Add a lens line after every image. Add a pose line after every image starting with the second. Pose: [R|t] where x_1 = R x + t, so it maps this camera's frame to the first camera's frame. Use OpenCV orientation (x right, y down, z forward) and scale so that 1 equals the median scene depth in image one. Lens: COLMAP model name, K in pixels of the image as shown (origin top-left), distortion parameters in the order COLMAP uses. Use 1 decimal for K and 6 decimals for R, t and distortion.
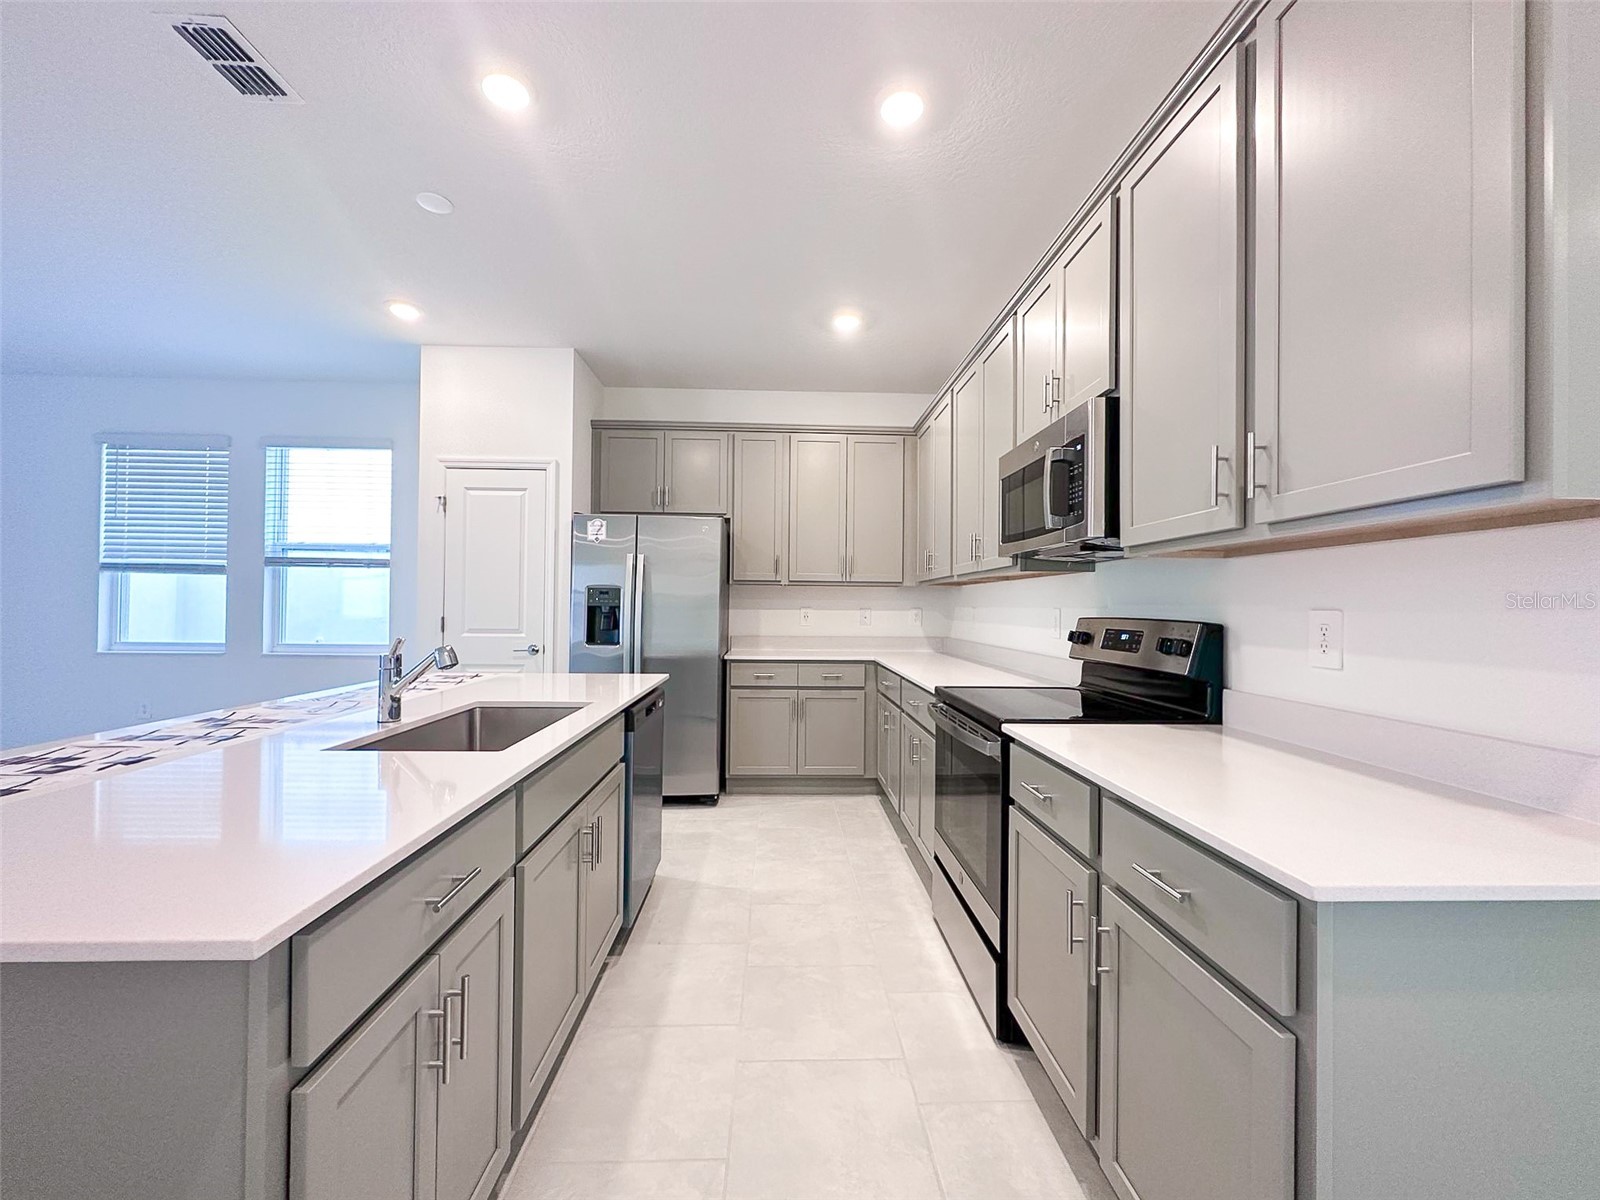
lens RADIAL K [[635.1, 0, 799.7], [0, 635.1, 603.2], [0, 0, 1]] dist [-0.002002, 0.000236]
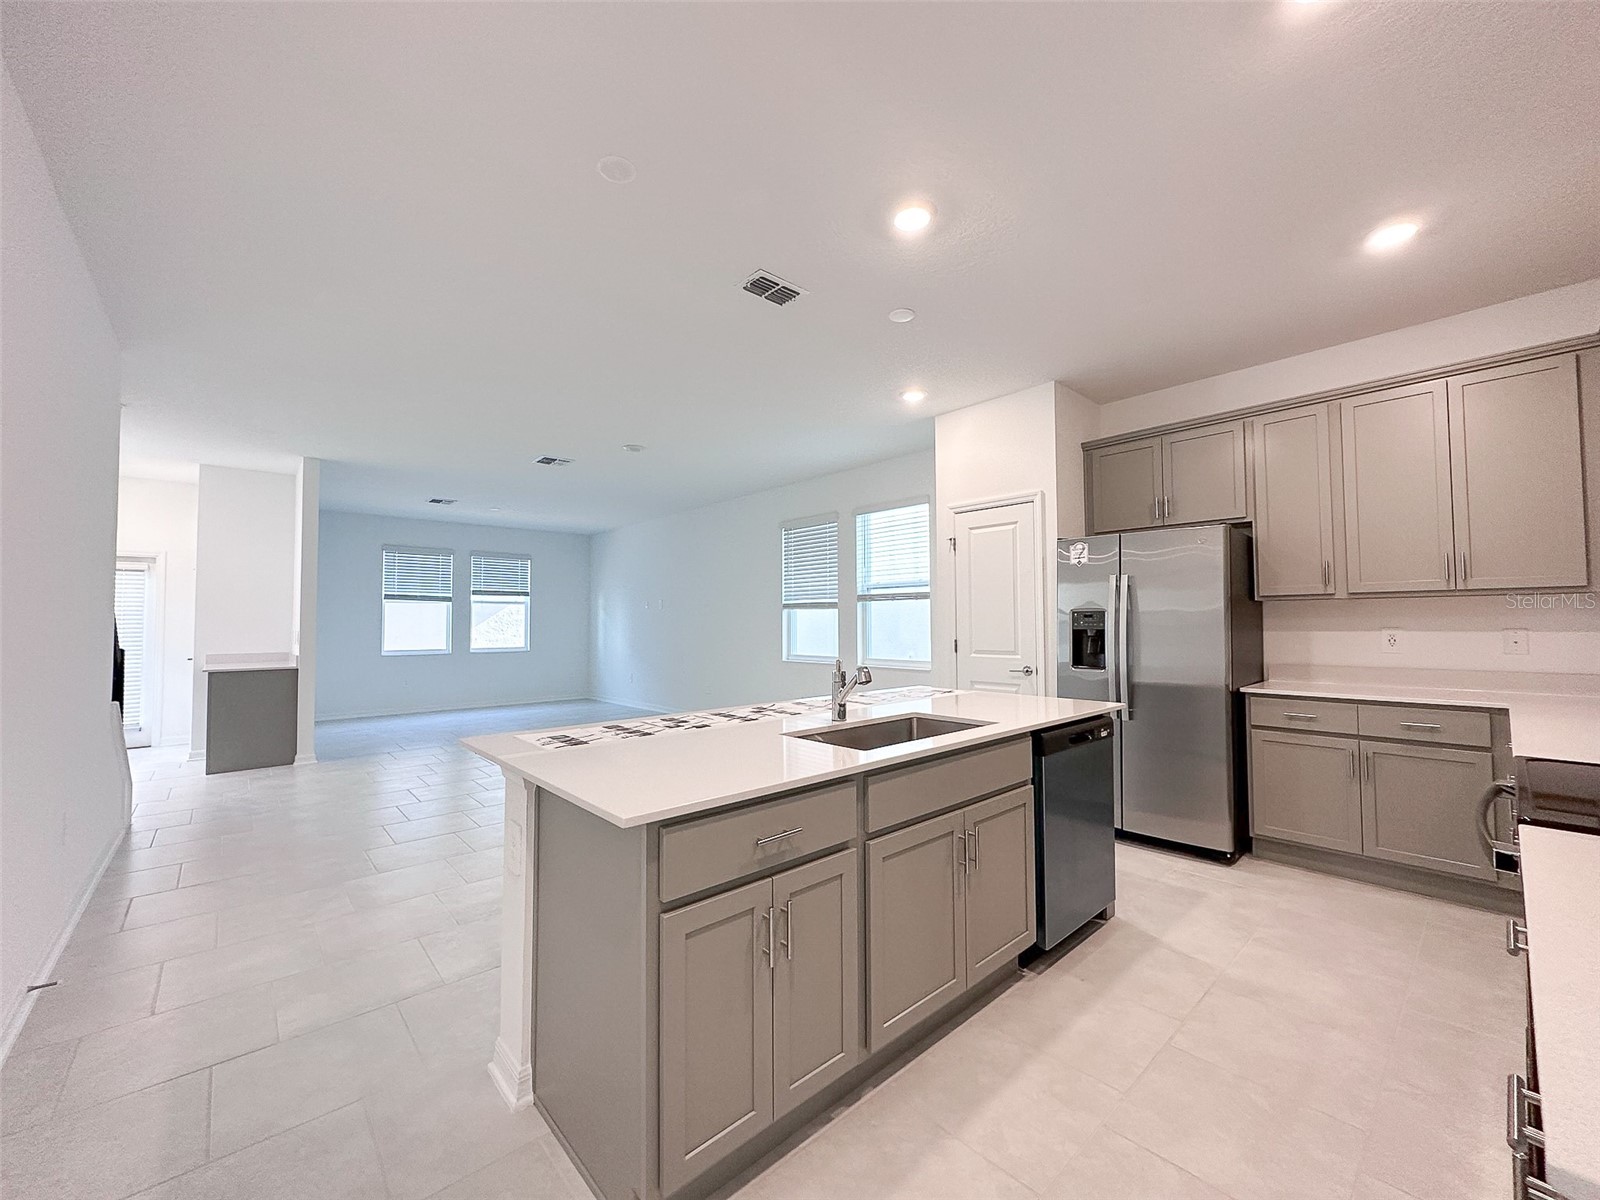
lens RADIAL K [[635.1, 0, 804.0], [0, 635.1, 602.2], [0, 0, 1]] dist [-0.002002, 0.000236]
pose [[0.645894, -0.040215, -0.762367, 0.155475], [0.017283, 0.999126, -0.038061, -0.007748], [0.763231, 0.011408, 0.646025, 0.023062]]
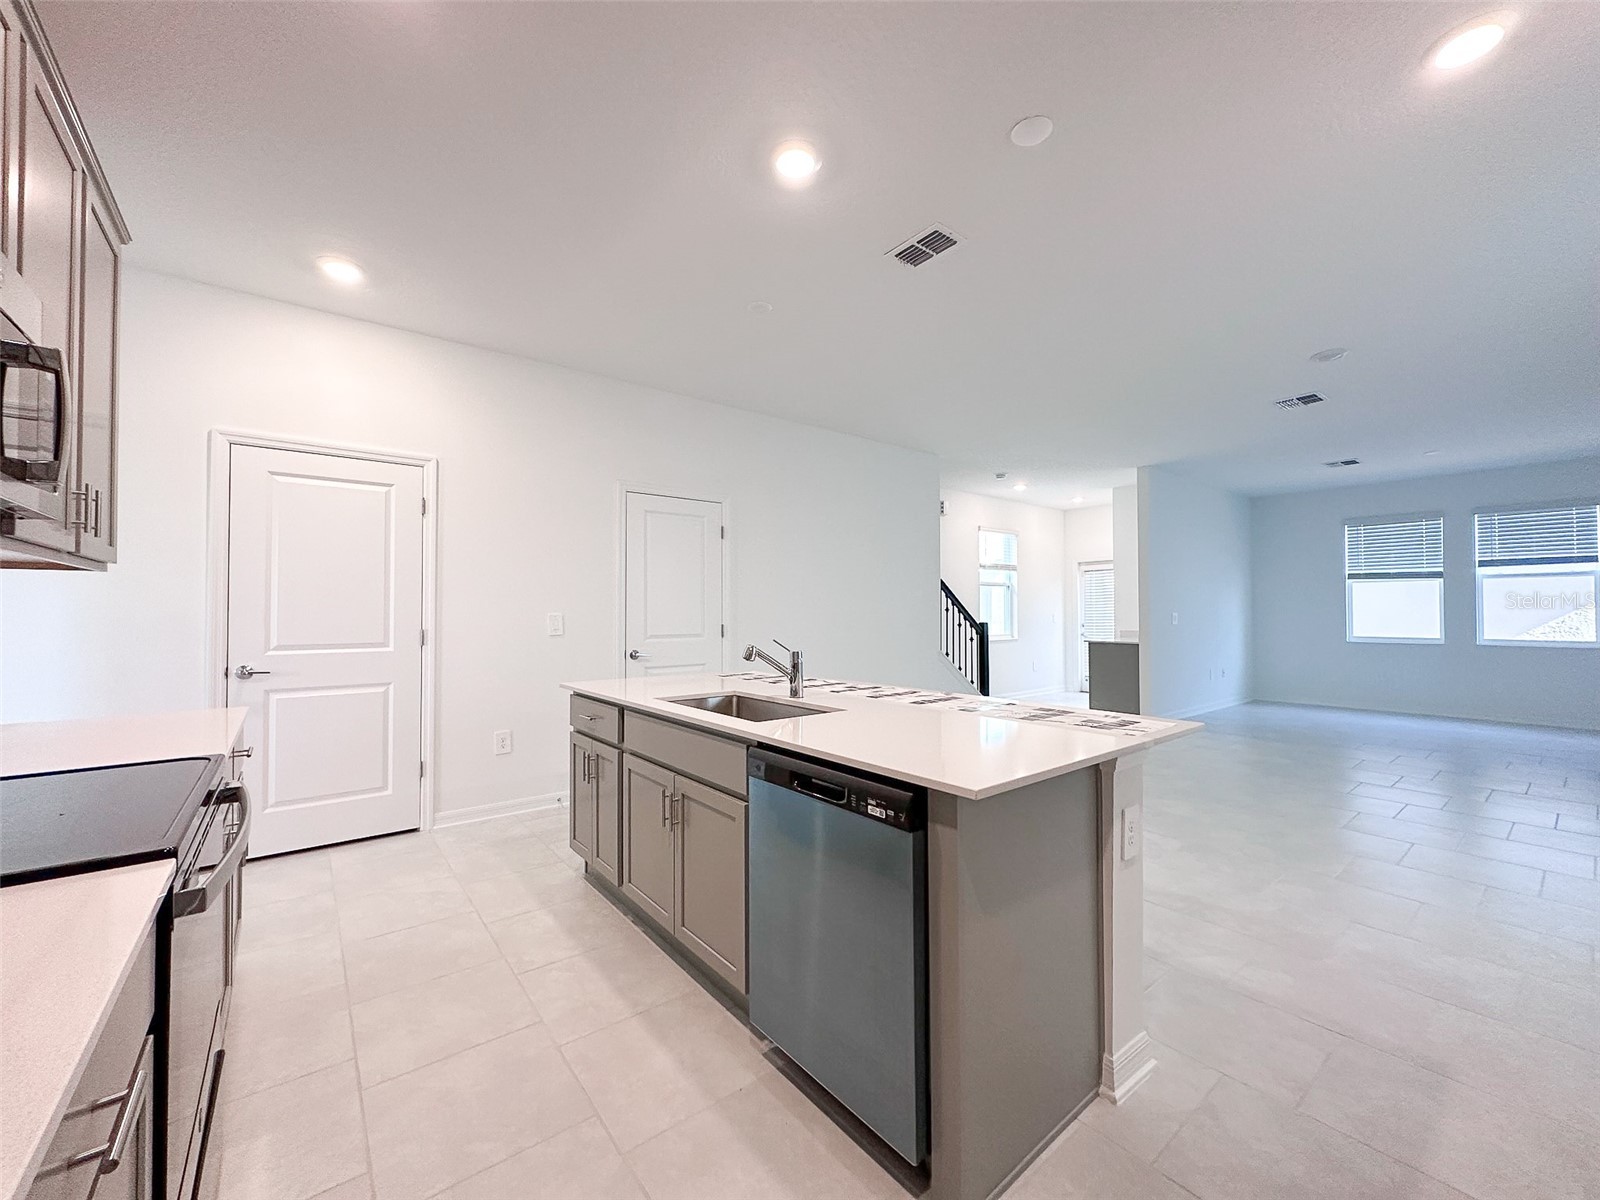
lens RADIAL K [[635.1, 0, 796.8], [0, 635.1, 603.6], [0, 0, 1]] dist [-0.002002, 0.000236]
pose [[-0.807682, -0.016353, -0.589392, 0.093060], [-0.003004, 0.999716, -0.023621, 0.000656], [0.589611, -0.017308, -0.807502, 0.947164]]
